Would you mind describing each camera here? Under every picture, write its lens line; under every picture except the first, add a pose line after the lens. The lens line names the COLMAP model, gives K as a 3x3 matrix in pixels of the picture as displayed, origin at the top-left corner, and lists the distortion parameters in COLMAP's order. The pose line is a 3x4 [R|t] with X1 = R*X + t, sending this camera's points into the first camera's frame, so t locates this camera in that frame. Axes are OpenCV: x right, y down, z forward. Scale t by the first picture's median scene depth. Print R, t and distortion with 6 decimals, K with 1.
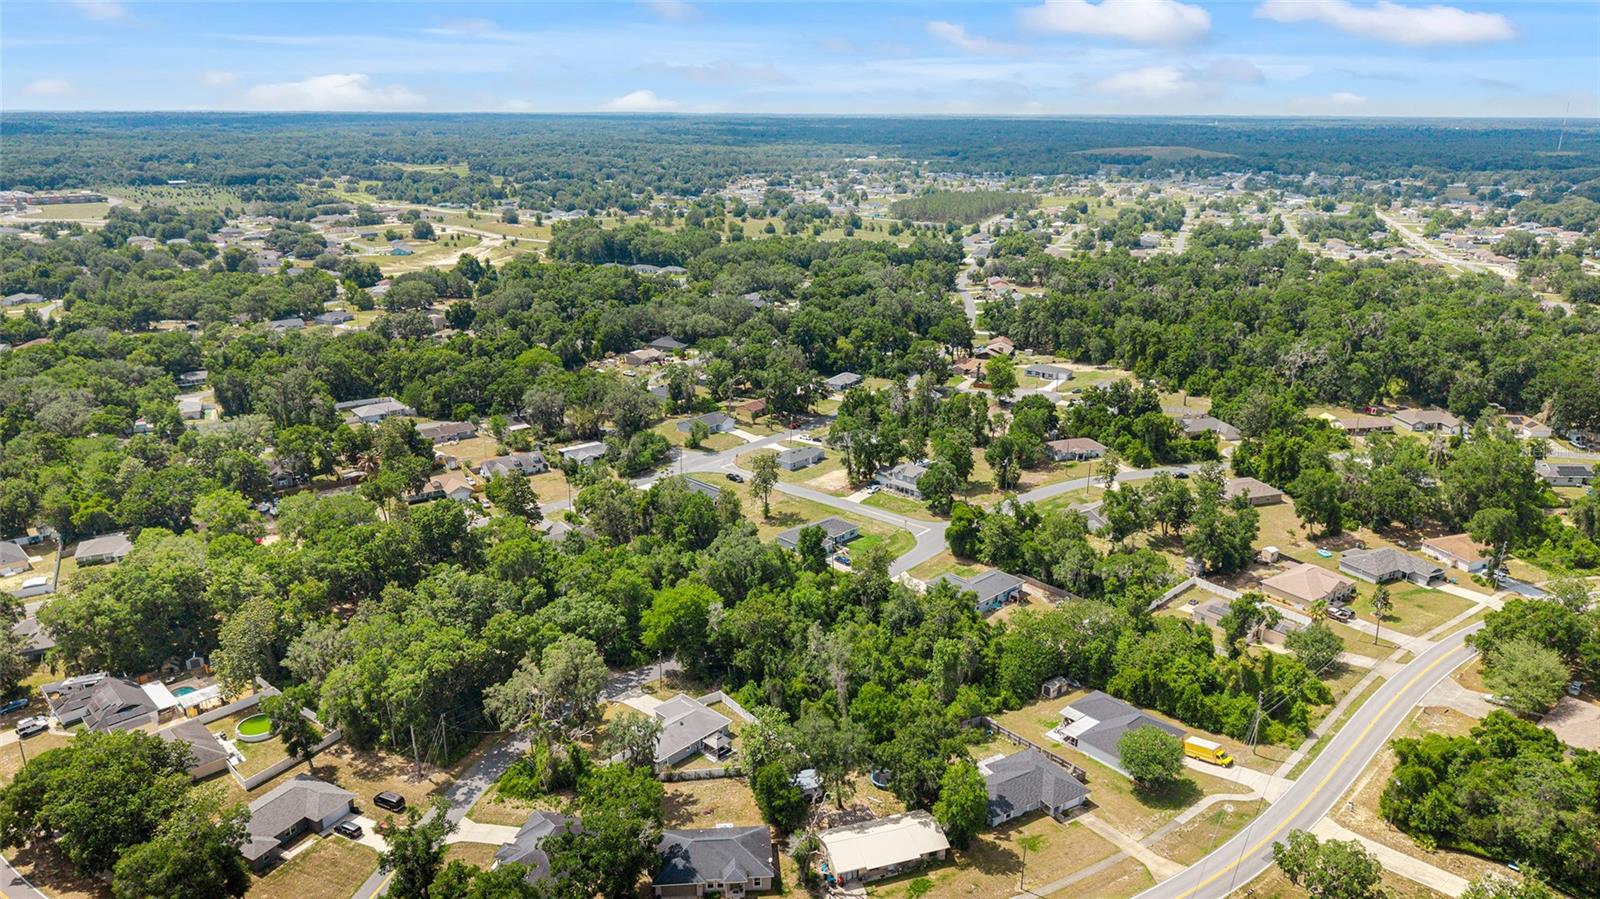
lens RADIAL K [[1061.9, 0, 800.1], [0, 1061.9, 464.6], [0, 0, 1]] dist [0.032313, -0.045710]
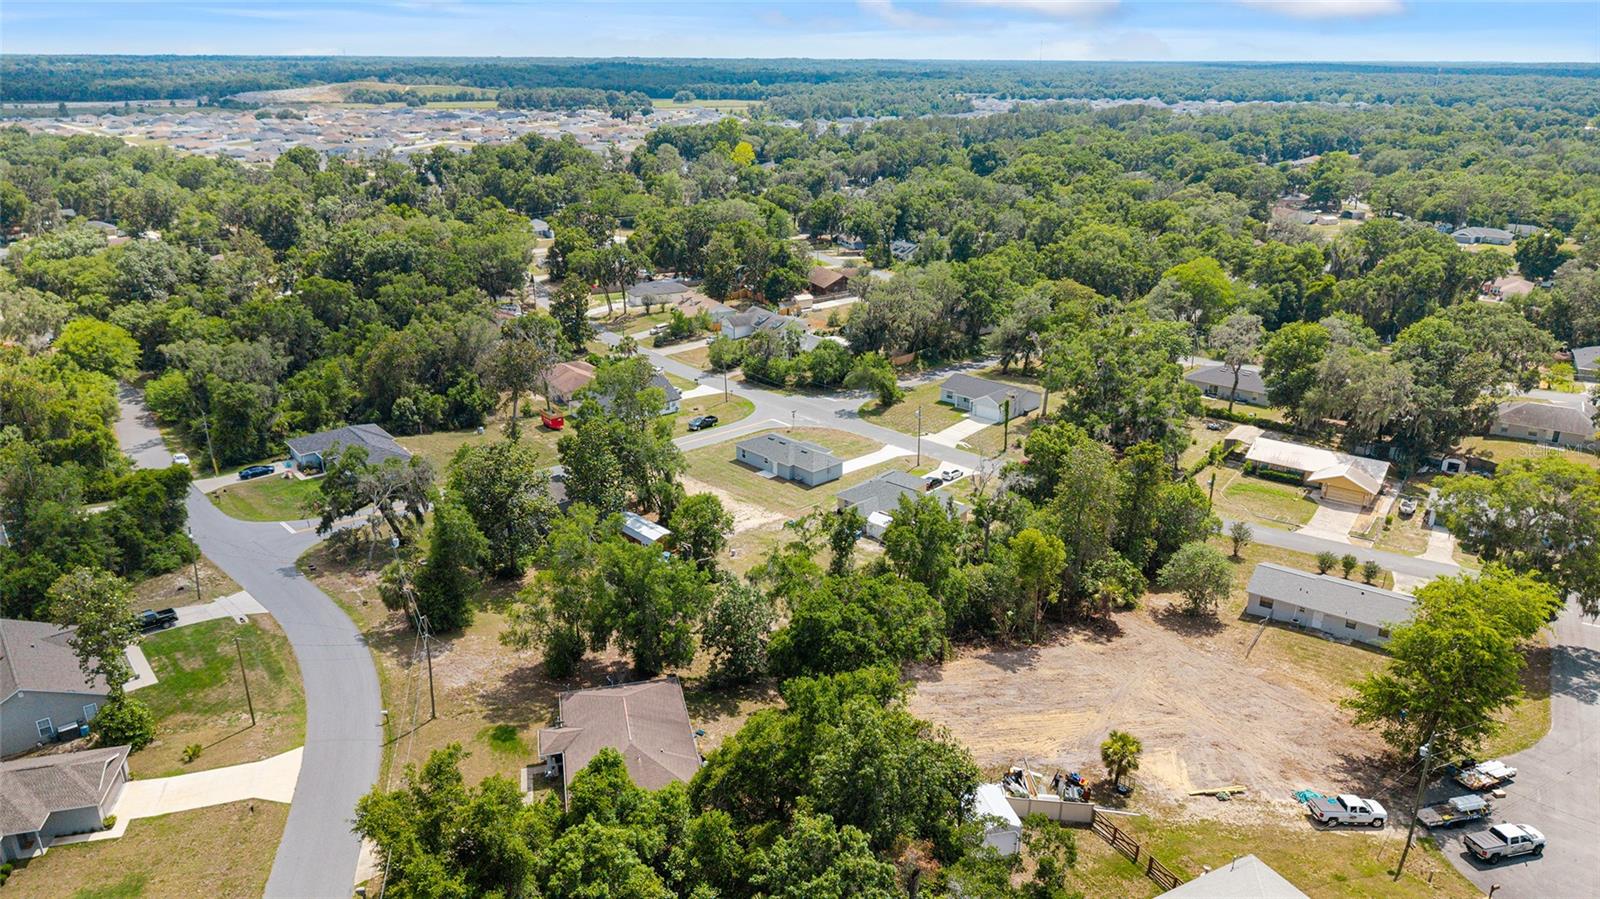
lens RADIAL K [[1061.9, 0, 800.1], [0, 1061.9, 464.6], [0, 0, 1]] dist [0.032313, -0.045710]
pose [[-0.056745, 0.354271, -0.933420, 0.406522], [-0.320640, 0.878932, 0.353083, -0.158821], [0.945500, 0.319328, 0.063719, 0.846571]]
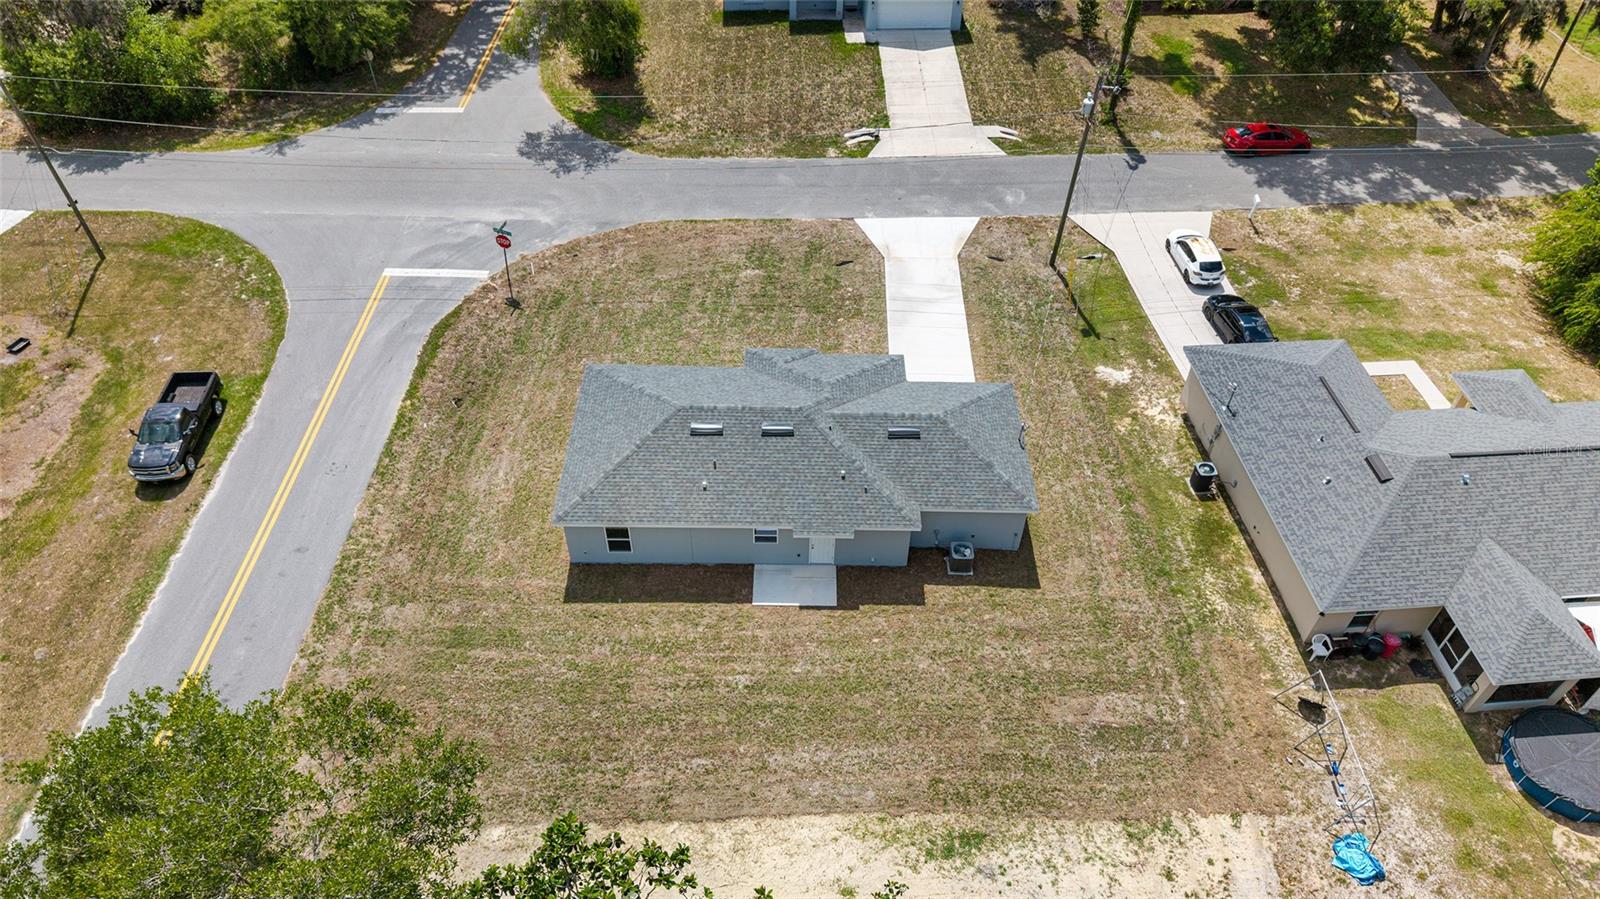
lens RADIAL K [[1061.9, 0, 800.1], [0, 1061.9, 464.6], [0, 0, 1]] dist [0.032313, -0.045710]
pose [[0.684014, 0.530887, -0.500284, 0.053578], [-0.244378, 0.812958, 0.528562, -0.062996], [0.687317, -0.239285, 0.685812, 0.795807]]
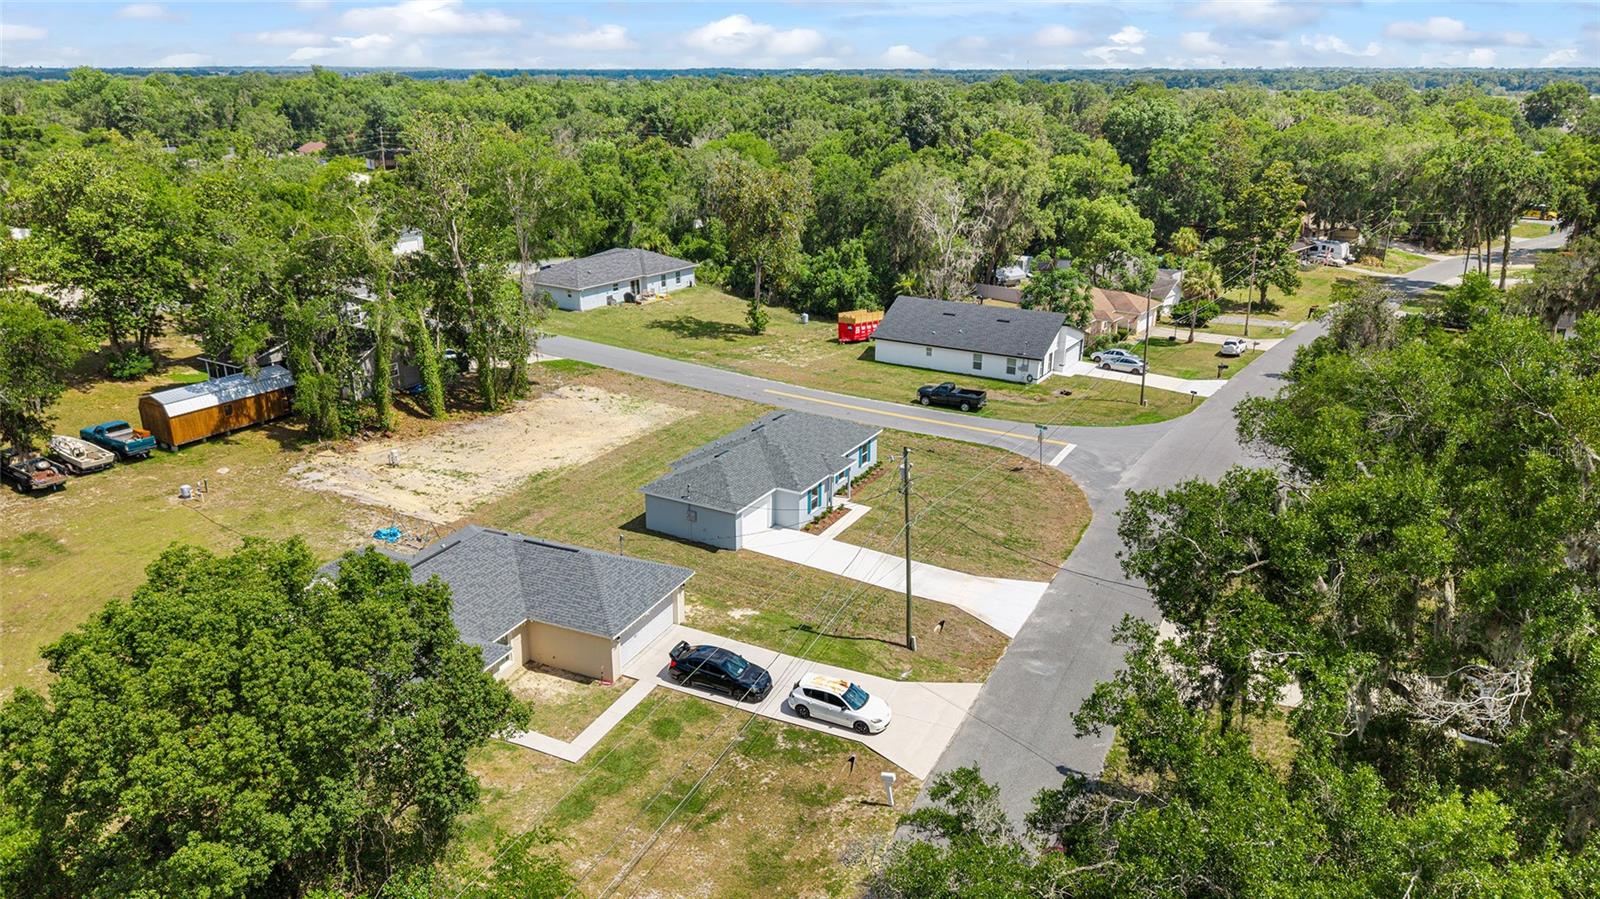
lens RADIAL K [[1063.1, 0, 800.0], [0, 1063.1, 449.5], [0, 0, 1]] dist [0.088841, -0.158636]
pose [[-0.970857, 0.075739, -0.227377, 0.033730], [-0.079153, 0.794178, 0.602508, -0.116999], [0.226211, 0.602947, -0.765038, 1.005006]]
